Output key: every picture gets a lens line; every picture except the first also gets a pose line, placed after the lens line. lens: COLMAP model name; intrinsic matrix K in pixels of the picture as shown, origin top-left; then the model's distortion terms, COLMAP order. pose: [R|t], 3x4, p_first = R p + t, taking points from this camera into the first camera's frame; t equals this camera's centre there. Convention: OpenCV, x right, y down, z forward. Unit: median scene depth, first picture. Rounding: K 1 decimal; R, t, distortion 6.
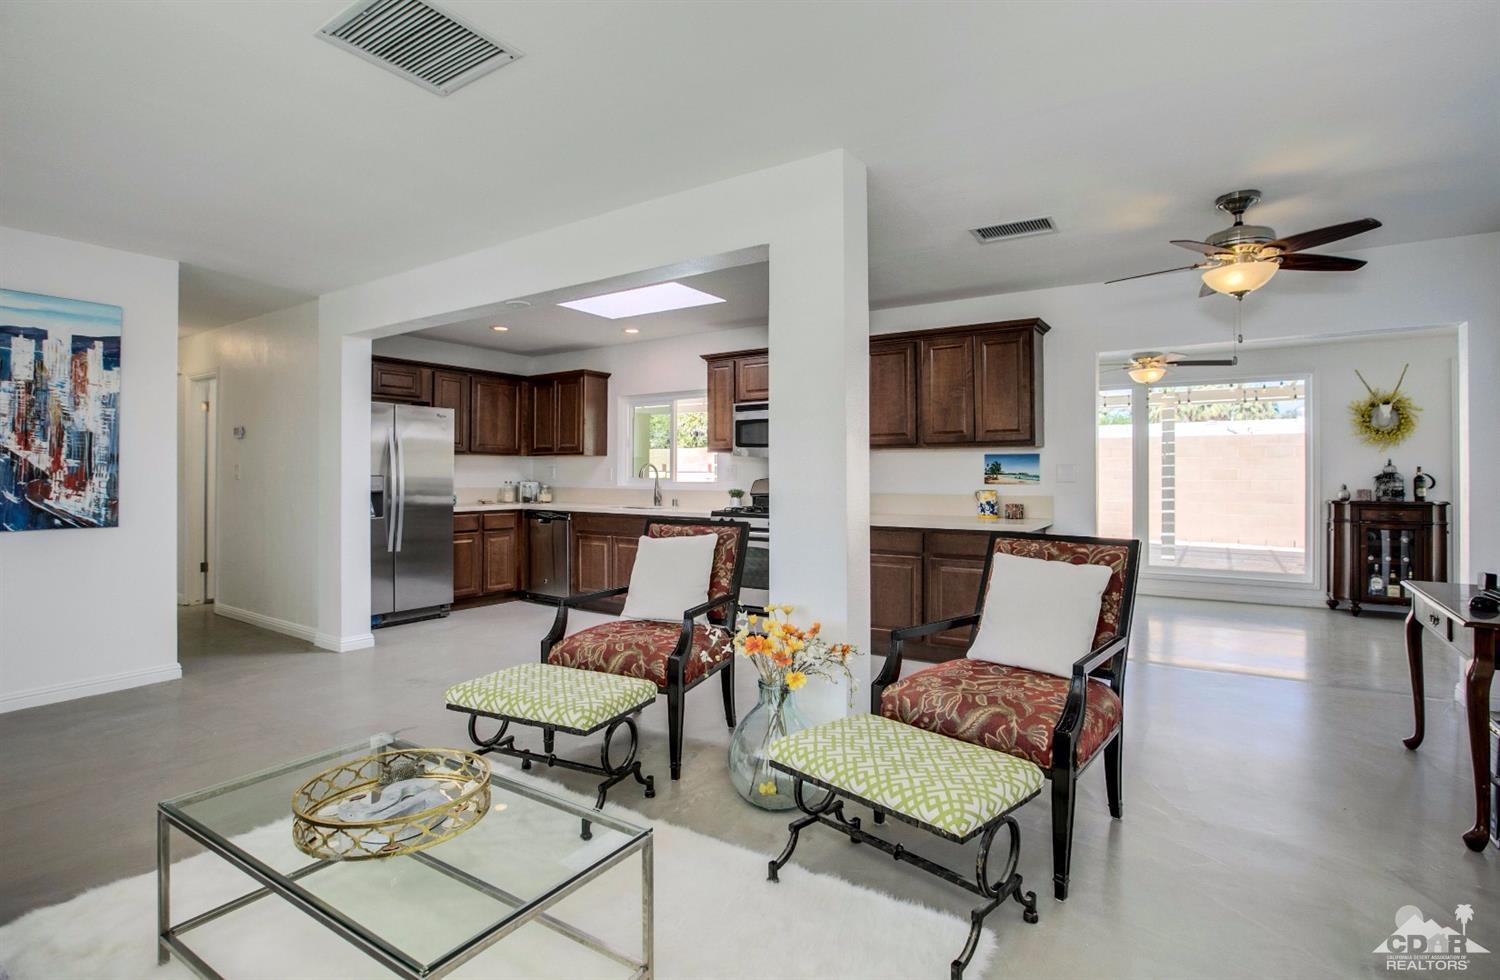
lens RADIAL K [[716.2, 0, 745.3], [0, 716.2, 470.2], [0, 0, 1]] dist [-0.000071, 0.000069]
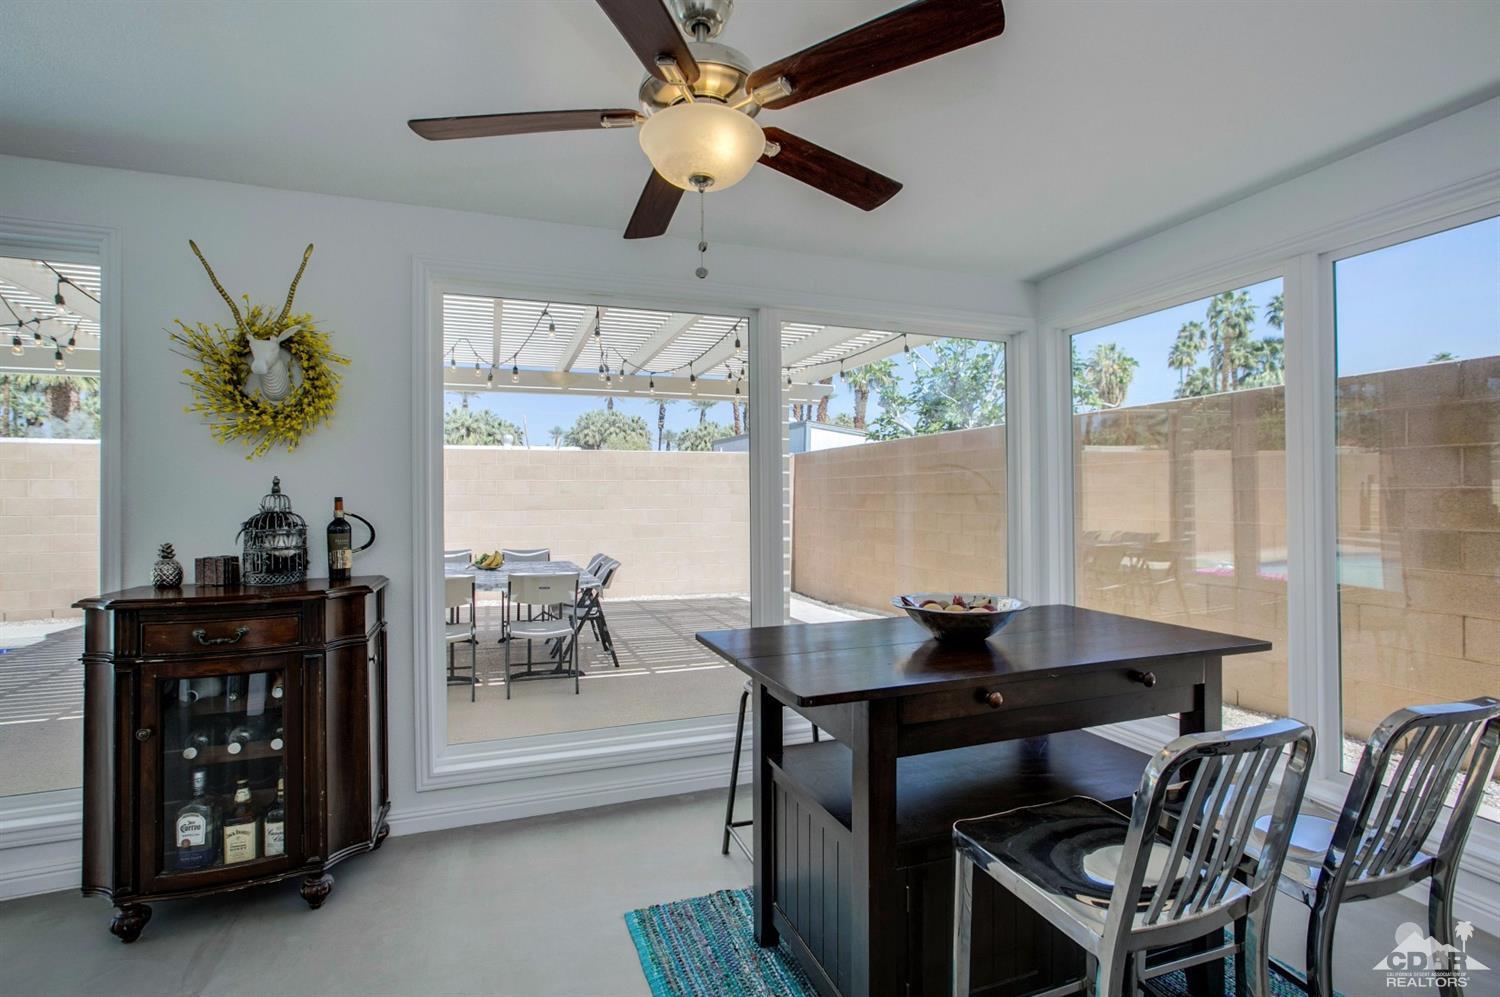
lens RADIAL K [[687.8, 0, 750.0], [0, 687.8, 498.5], [0, 0, 1]] dist [-0.016231, 0.000260]
pose [[0.581627, 0.002035, 0.813453, 0.750517], [-0.002710, 0.999996, -0.000563, -0.004656], [-0.813451, -0.001877, 0.581630, 0.569236]]
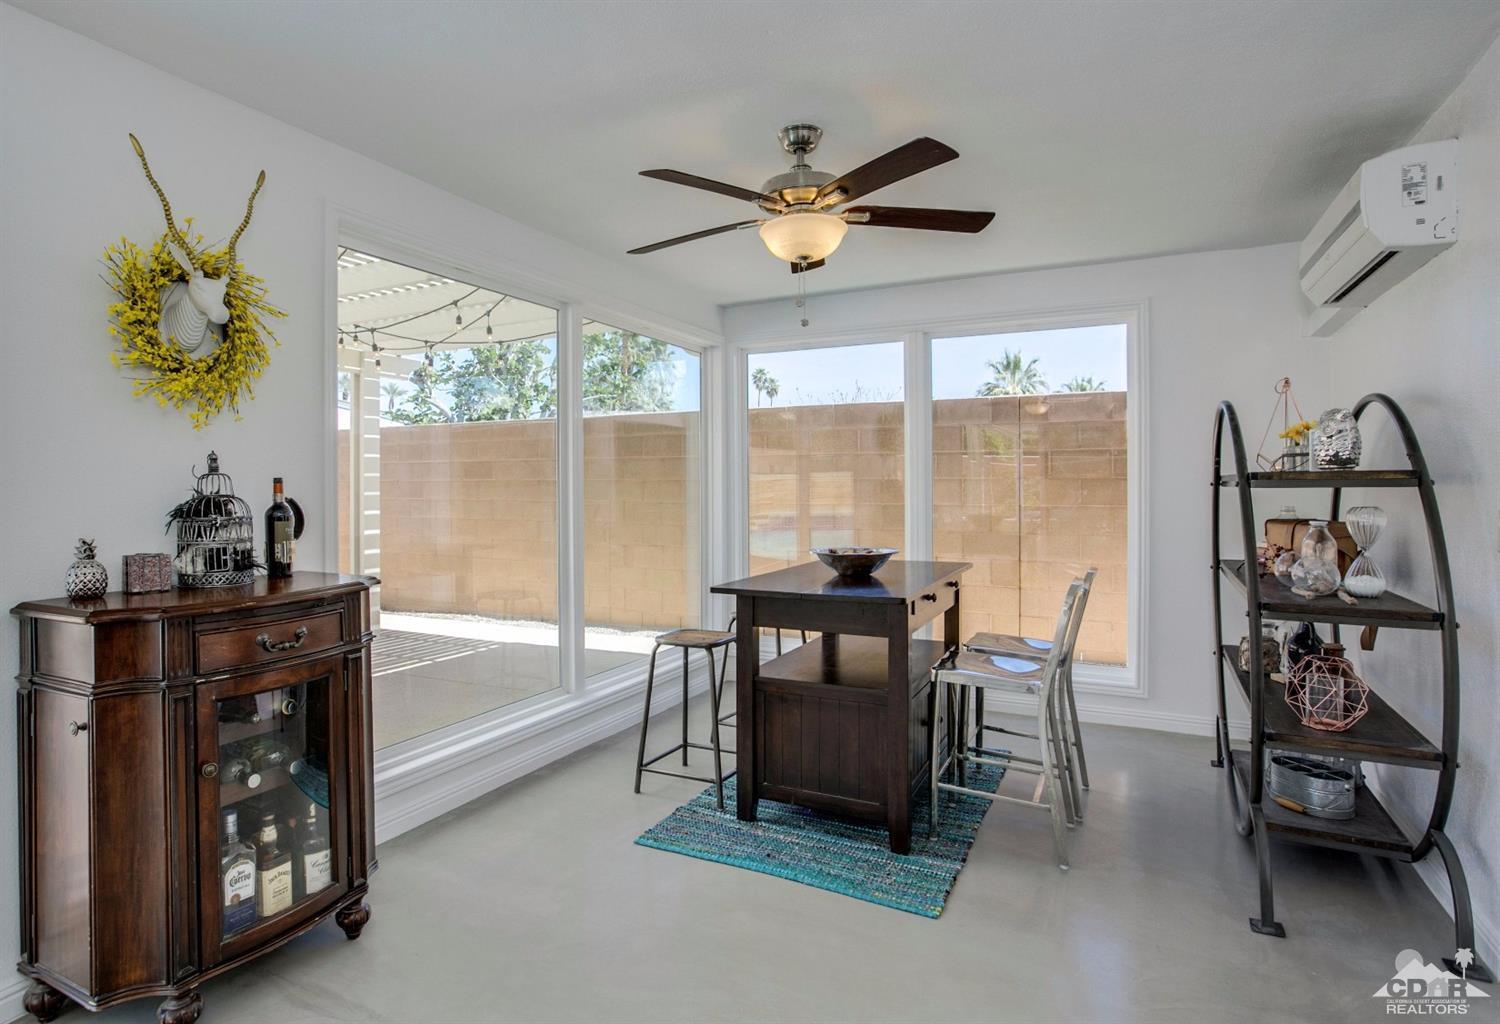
lens RADIAL K [[766.9, 0, 748.6], [0, 766.9, 487.4], [0, 0, 1]] dist [-0.038080, -0.000352]
pose [[-0.119627, 0.003315, 0.992813, 0.545477], [0.000385, 0.999995, -0.003292, 0.000894], [-0.992819, -0.000012, -0.119628, 0.811481]]
